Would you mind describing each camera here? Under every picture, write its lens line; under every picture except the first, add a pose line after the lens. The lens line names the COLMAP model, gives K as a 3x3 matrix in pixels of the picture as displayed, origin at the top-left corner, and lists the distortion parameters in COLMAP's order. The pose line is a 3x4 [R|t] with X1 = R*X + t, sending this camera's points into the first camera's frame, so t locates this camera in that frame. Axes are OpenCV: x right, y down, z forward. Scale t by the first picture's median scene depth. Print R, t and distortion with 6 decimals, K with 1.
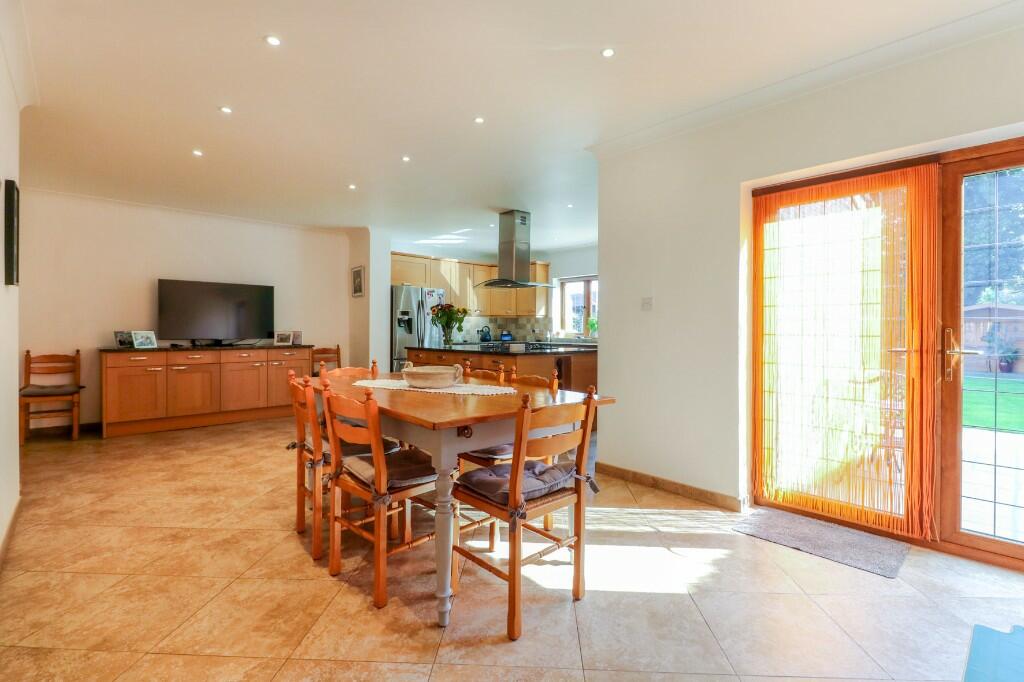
lens RADIAL K [[469.6, 0, 532.6], [0, 469.6, 337.4], [0, 0, 1]] dist [-0.013359, 0.000097]
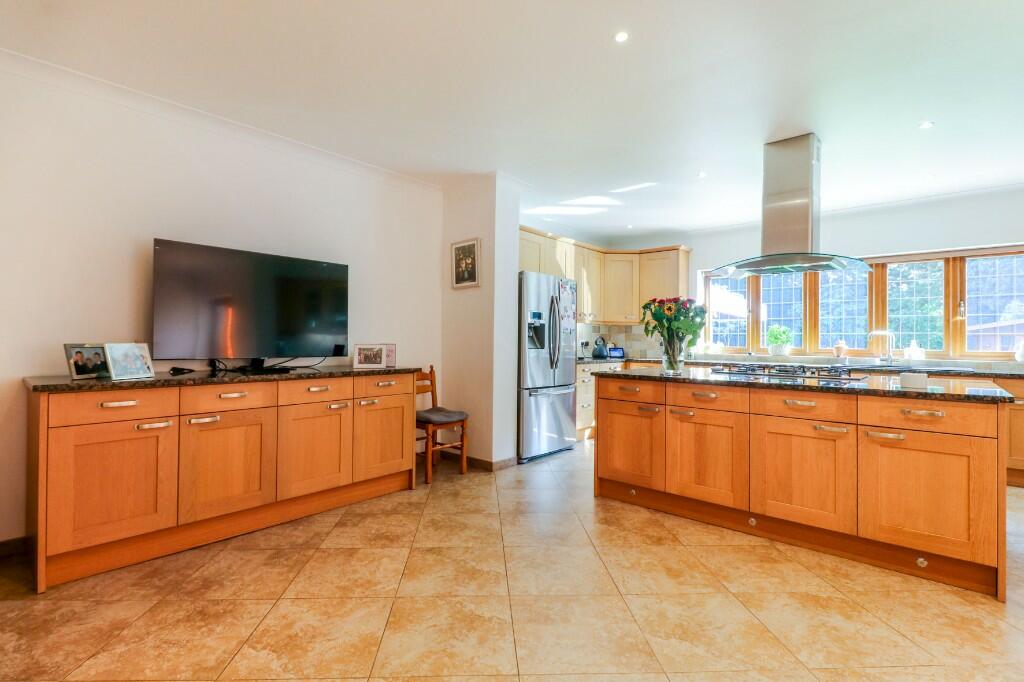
lens RADIAL K [[484.6, 0, 509.5], [0, 484.6, 337.2], [0, 0, 1]] dist [0.001212, -0.000024]
pose [[0.995664, 0.007766, 0.092703, -0.437244], [-0.005861, 0.999766, -0.020812, -0.010319], [-0.092842, 0.020179, 0.995476, 0.416968]]
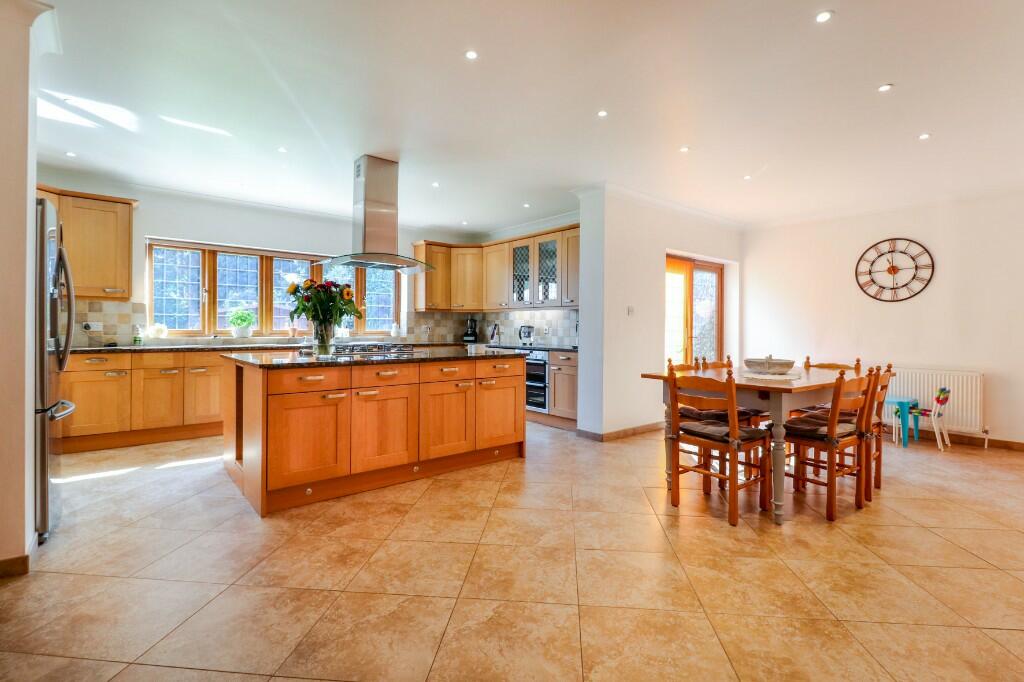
lens RADIAL K [[484.6, 0, 509.5], [0, 484.6, 337.2], [0, 0, 1]] dist [0.001212, -0.000024]
pose [[0.042501, -0.023567, 0.998818, -0.754785], [0.008949, 0.999691, 0.023207, -0.015567], [-0.999056, 0.007952, 0.042698, 0.748077]]
